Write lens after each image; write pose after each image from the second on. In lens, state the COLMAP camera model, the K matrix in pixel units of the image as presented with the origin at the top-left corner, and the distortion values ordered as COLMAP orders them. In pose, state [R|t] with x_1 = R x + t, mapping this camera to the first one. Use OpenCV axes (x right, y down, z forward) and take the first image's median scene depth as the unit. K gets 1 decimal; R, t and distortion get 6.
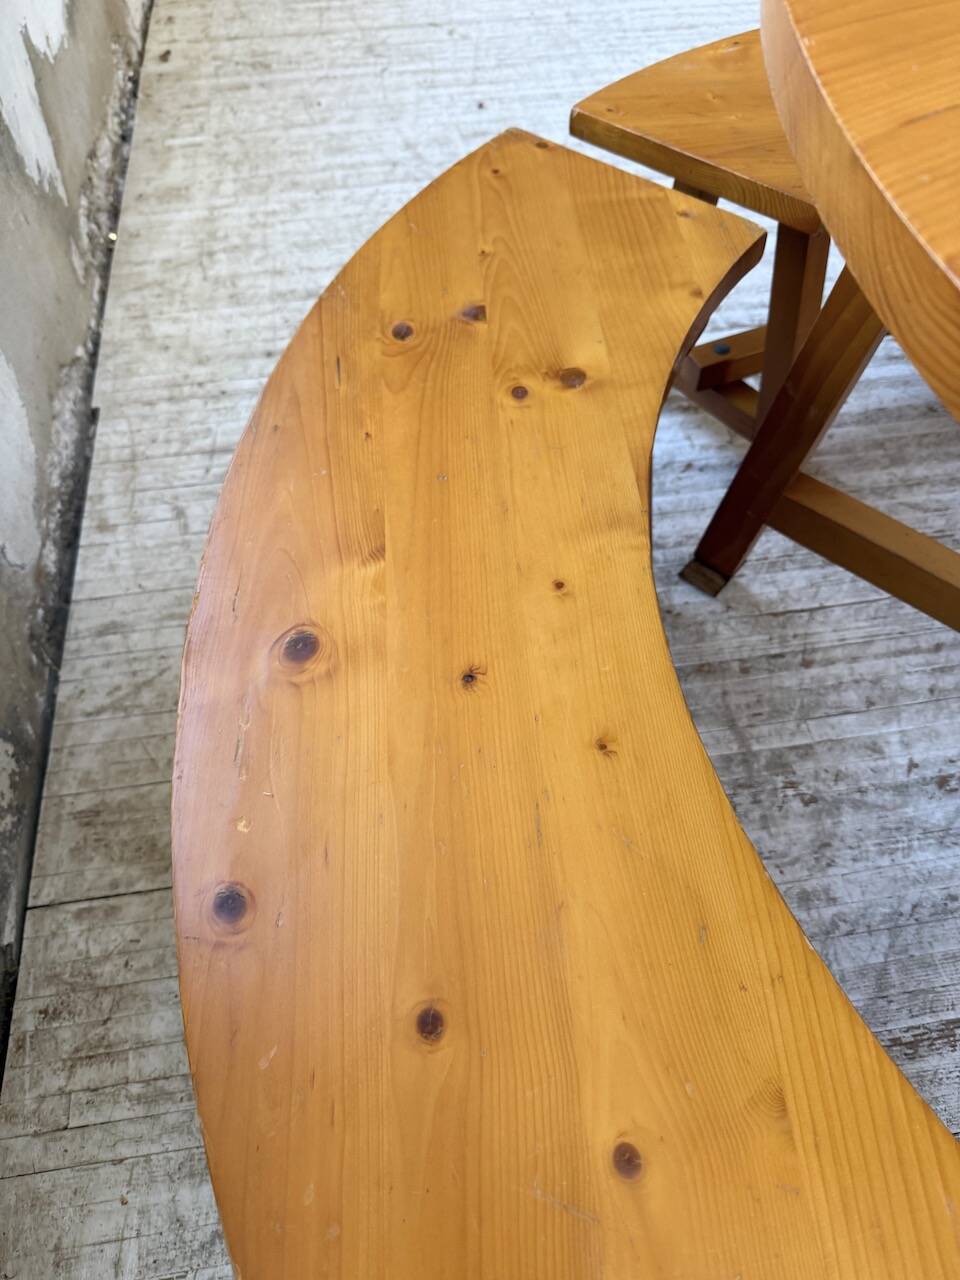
lens RADIAL K [[927.4, 0, 478.7], [0, 927.4, 635.8], [0, 0, 1]] dist [-0.023507, -0.003864]
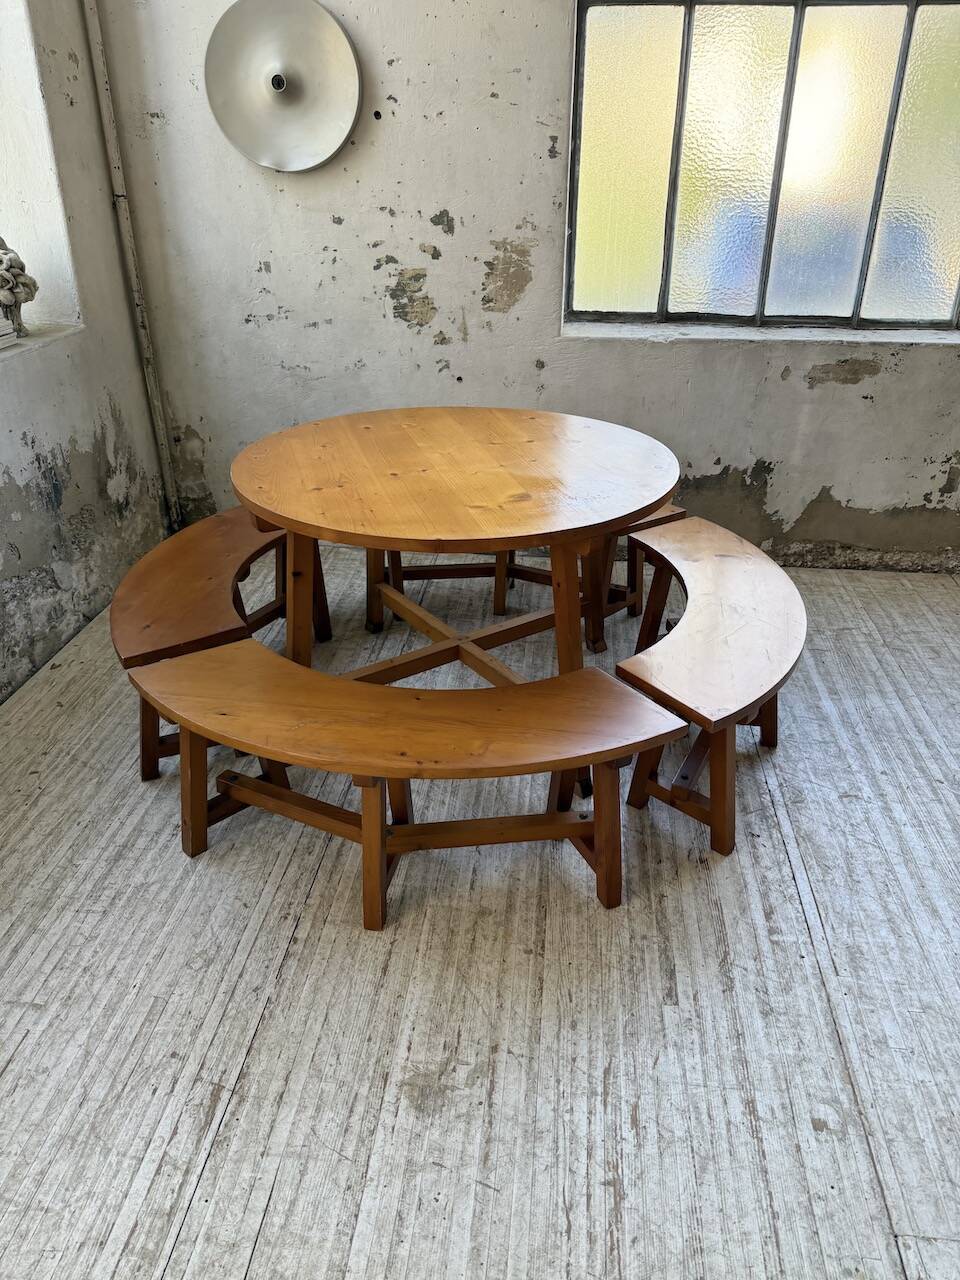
lens RADIAL K [[908.3, 0, 486.6], [0, 908.3, 640.4], [0, 0, 1]] dist [0.017880, -0.033576]
pose [[-0.244112, 0.464800, -0.851100, 2.949448], [-0.797111, 0.403665, 0.449075, -1.156332], [0.552289, 0.788045, 0.271958, 0.081591]]
